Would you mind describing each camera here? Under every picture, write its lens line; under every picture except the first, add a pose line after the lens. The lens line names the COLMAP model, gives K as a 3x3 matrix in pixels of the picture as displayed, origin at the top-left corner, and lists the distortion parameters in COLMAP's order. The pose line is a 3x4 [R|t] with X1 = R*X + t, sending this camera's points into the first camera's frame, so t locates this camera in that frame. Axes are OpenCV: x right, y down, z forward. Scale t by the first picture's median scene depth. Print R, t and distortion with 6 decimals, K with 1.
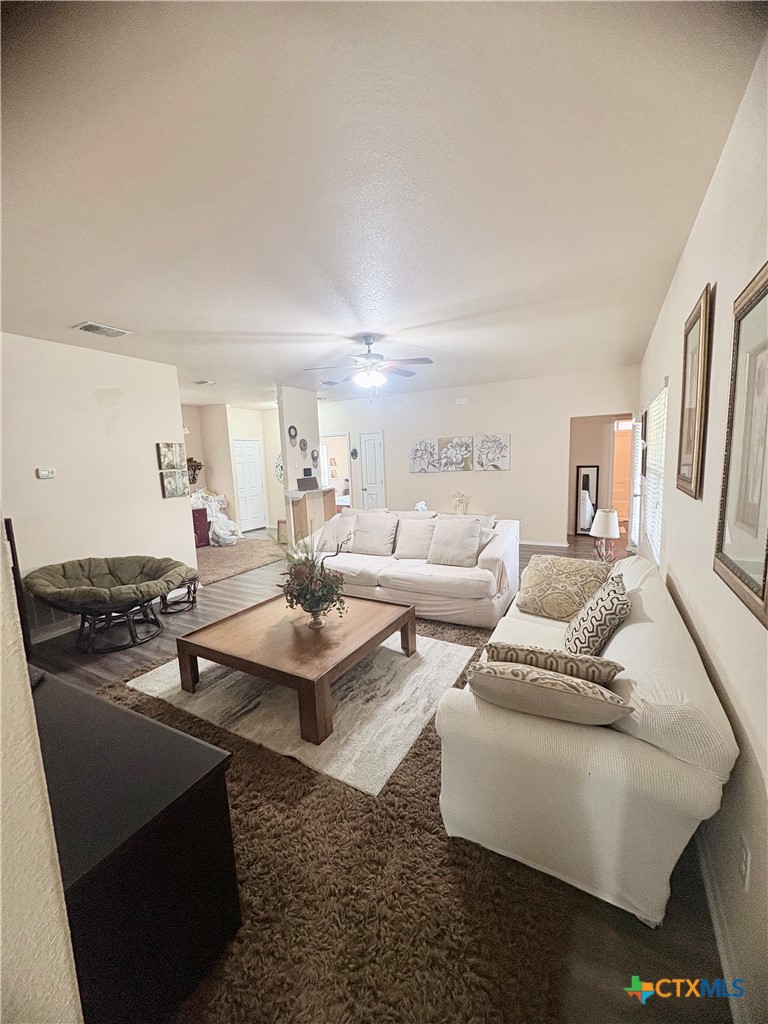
lens RADIAL K [[410.6, 0, 387.0], [0, 410.6, 516.2], [0, 0, 1]] dist [-0.001388, 0.000357]
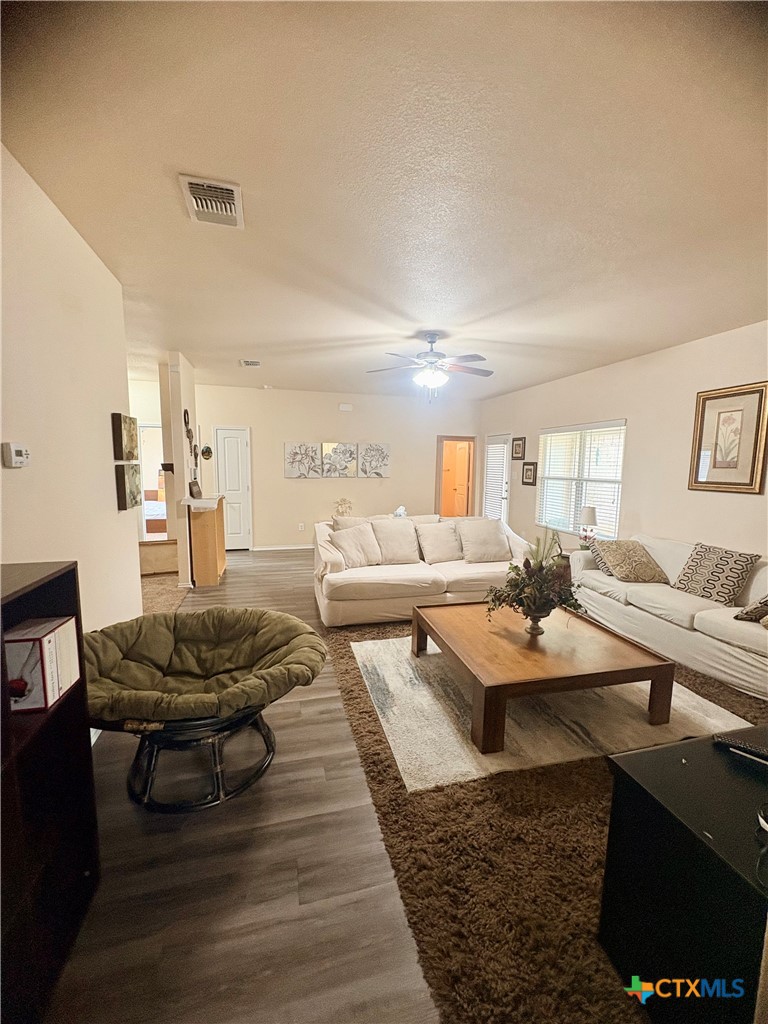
lens RADIAL K [[410.6, 0, 385.0], [0, 410.6, 514.7], [0, 0, 1]] dist [-0.001388, 0.000357]
pose [[0.715268, -0.037158, 0.697862, -0.729175], [0.057042, 0.998358, -0.005306, -0.014934], [-0.696519, 0.043603, 0.716212, 0.362747]]
